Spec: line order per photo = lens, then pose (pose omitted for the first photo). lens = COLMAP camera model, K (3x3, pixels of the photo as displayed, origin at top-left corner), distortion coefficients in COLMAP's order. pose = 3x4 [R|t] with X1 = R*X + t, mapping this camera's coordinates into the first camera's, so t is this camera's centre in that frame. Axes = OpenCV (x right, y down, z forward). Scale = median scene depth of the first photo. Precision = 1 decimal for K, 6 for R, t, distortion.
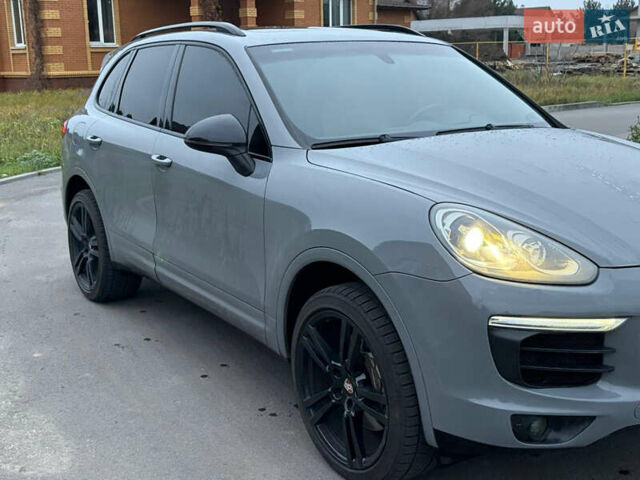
lens RADIAL K [[826.4, 0, 320.0], [0, 826.4, 240.0], [0, 0, 1]] dist [-0.009390, -0.041599]
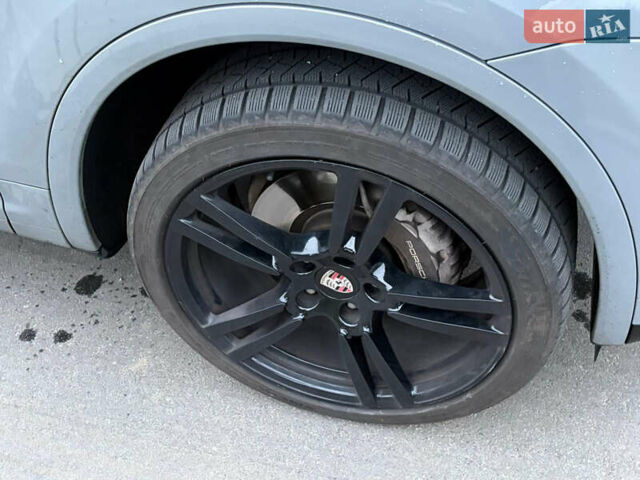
lens RADIAL K [[826.4, 0, 320.0], [0, 826.4, 240.0], [0, 0, 1]] dist [-0.009390, -0.041599]
pose [[0.727495, -0.475893, 0.494244, -0.177769], [0.142061, 0.809221, 0.570070, -0.100936], [-0.671245, -0.344510, 0.656310, 0.666888]]
